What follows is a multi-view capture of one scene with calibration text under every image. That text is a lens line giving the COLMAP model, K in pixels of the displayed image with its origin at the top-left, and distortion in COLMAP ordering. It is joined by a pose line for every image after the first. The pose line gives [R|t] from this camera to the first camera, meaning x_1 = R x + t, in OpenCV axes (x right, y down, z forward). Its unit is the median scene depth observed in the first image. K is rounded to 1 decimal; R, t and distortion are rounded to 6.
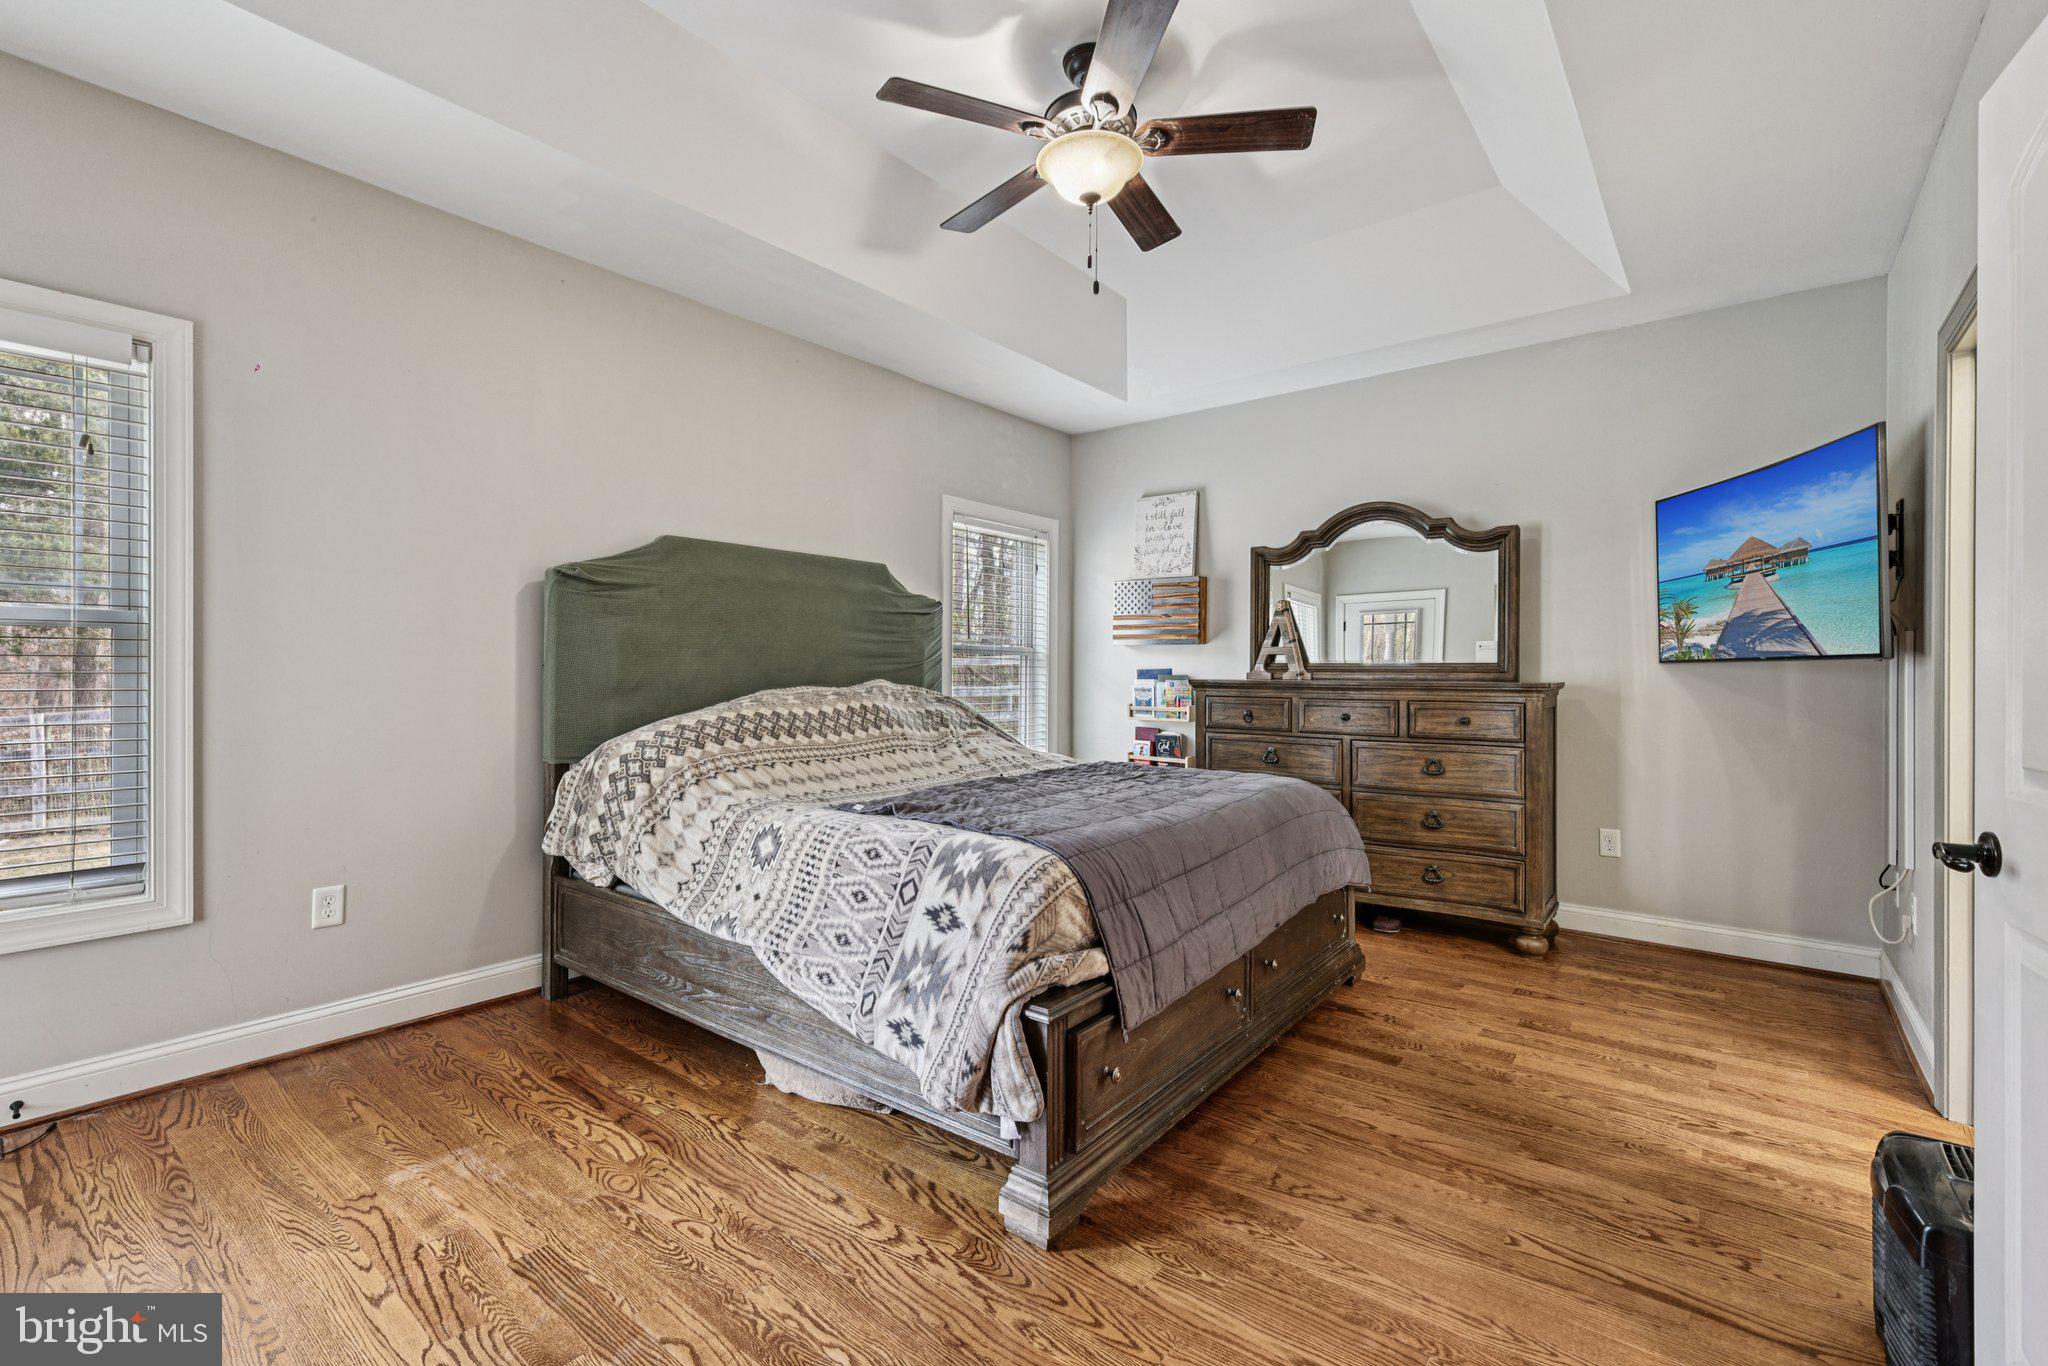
lens RADIAL K [[892.1, 0, 1026.6], [0, 892.1, 676.4], [0, 0, 1]] dist [-0.000219, -0.000220]
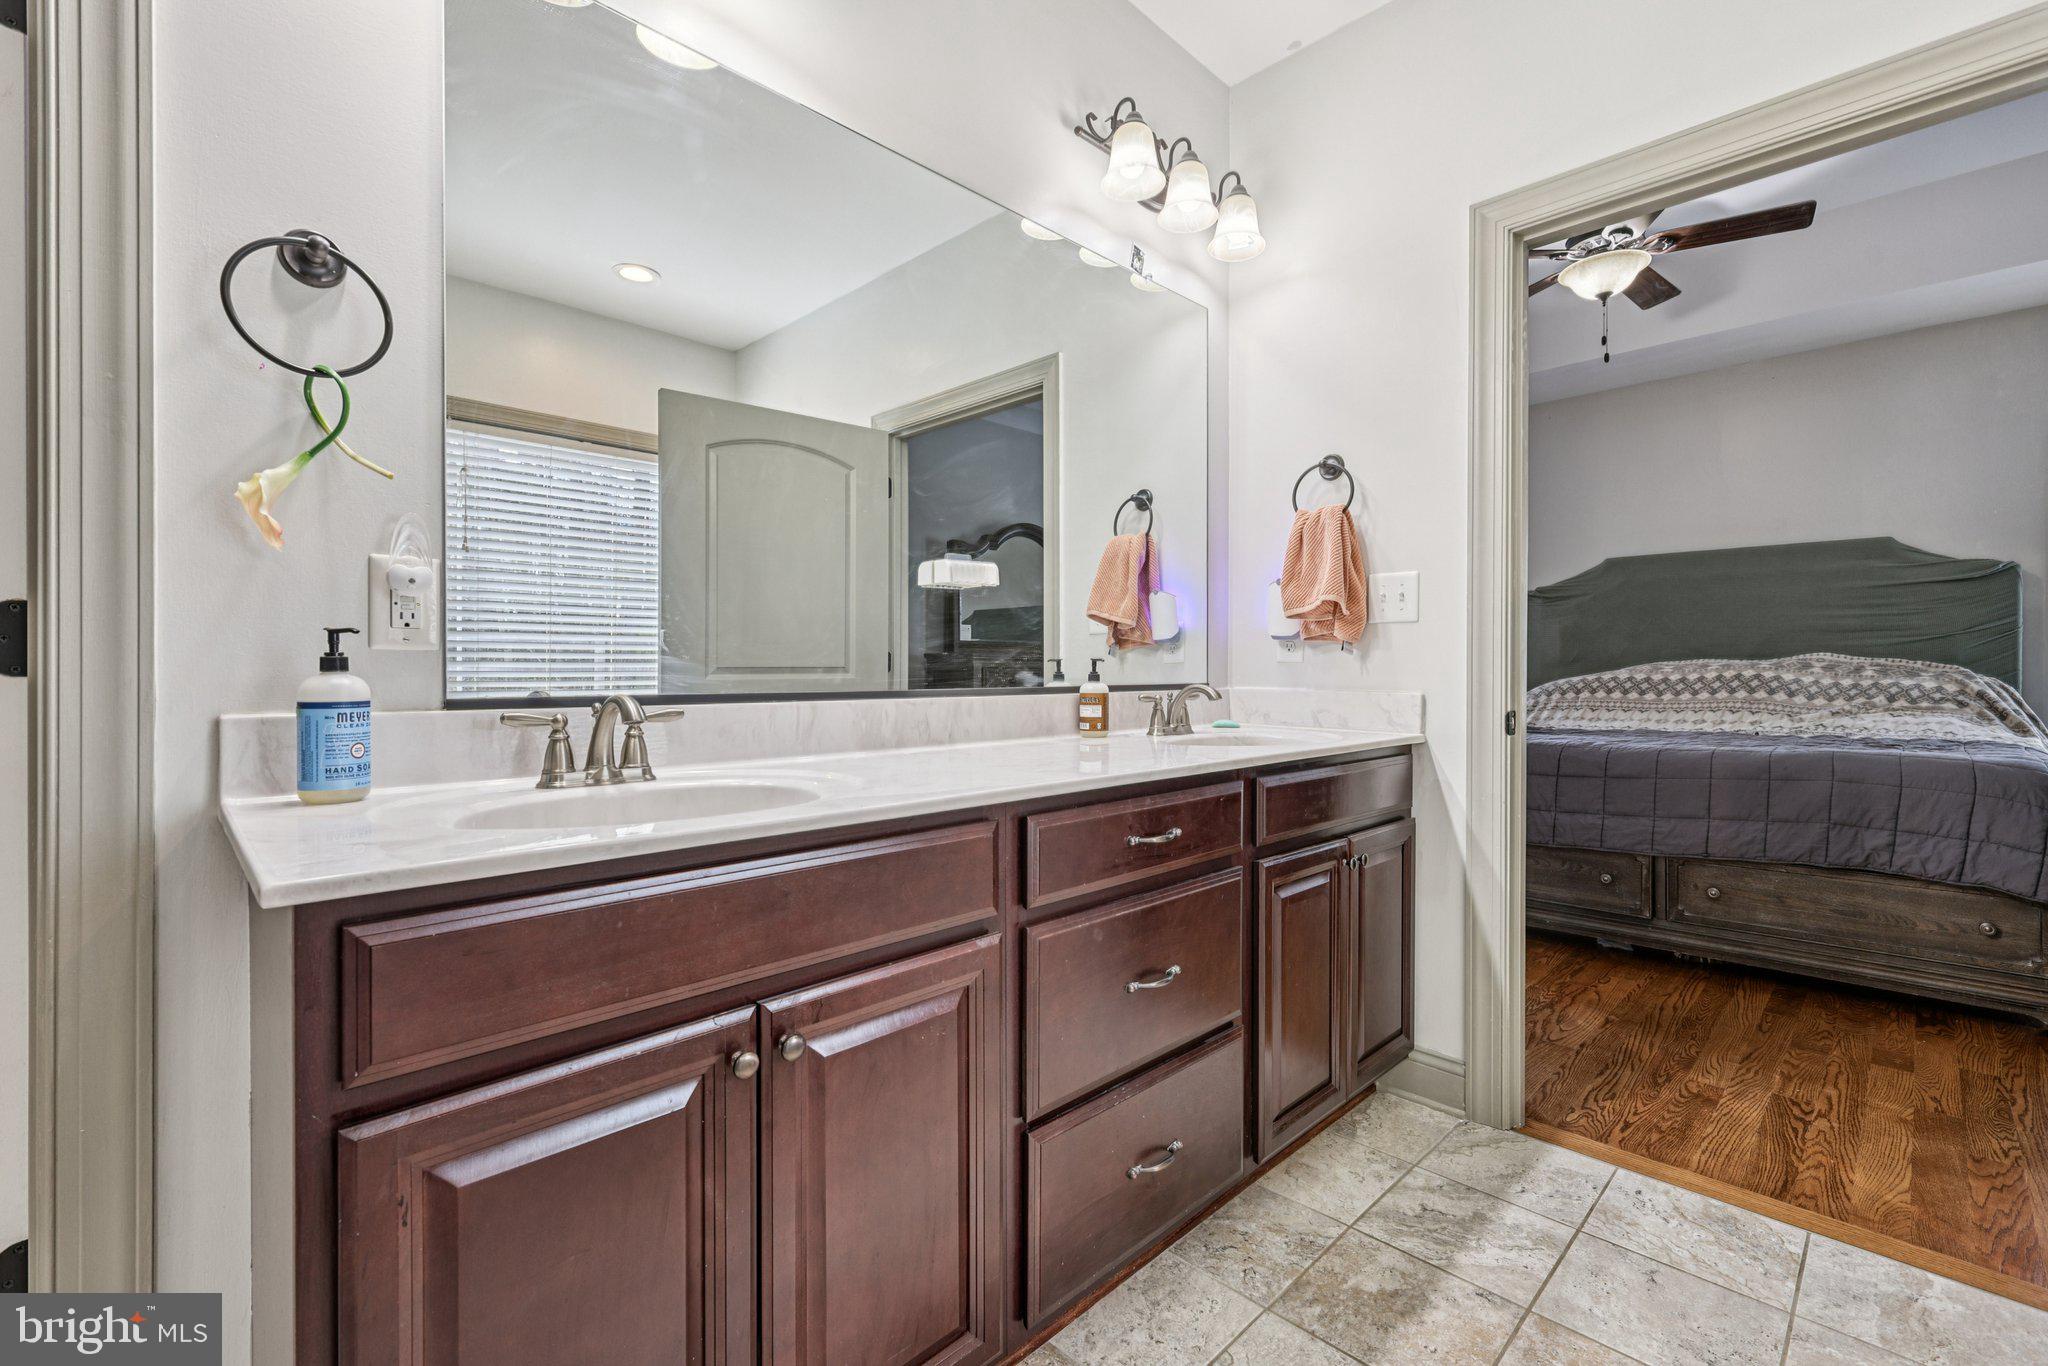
lens RADIAL K [[892.1, 0, 1017.5], [0, 892.1, 674.0], [0, 0, 1]] dist [-0.000219, -0.000220]
pose [[-0.121289, -0.004080, -0.992609, 1.381145], [-0.005366, 0.999980, -0.003455, 0.051355], [0.992603, 0.004907, -0.121309, 0.243056]]
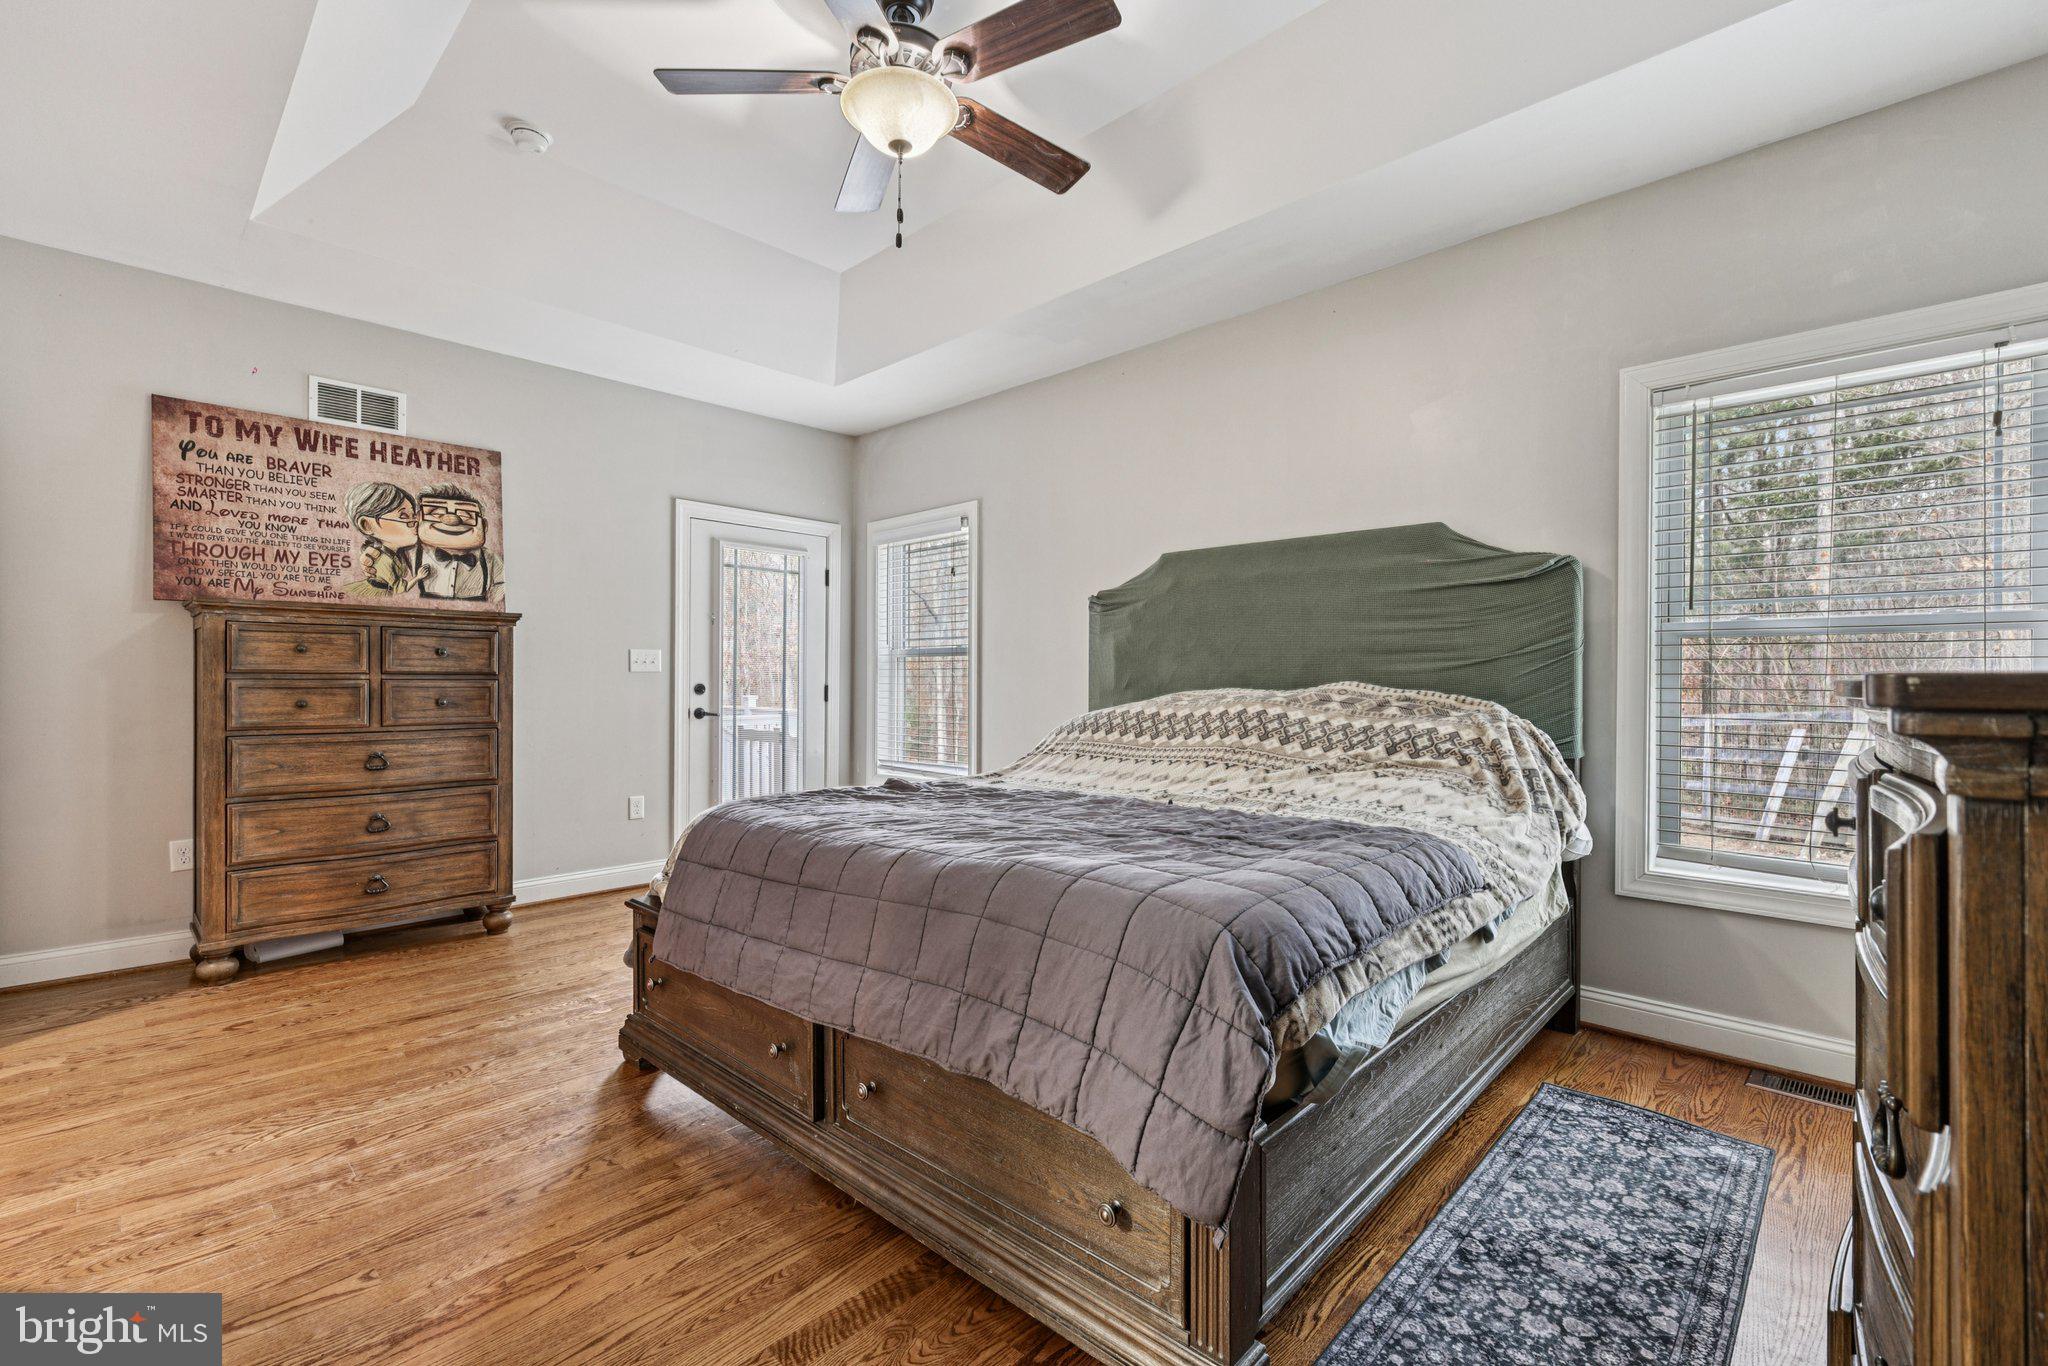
lens RADIAL K [[892.1, 0, 1025.7], [0, 892.1, 687.3], [0, 0, 1]] dist [-0.000219, -0.000220]
pose [[-0.094796, 0.001138, -0.995496, 0.865512], [-0.008977, 0.999958, 0.001998, 0.012706], [0.995456, 0.009126, -0.094782, 1.090018]]
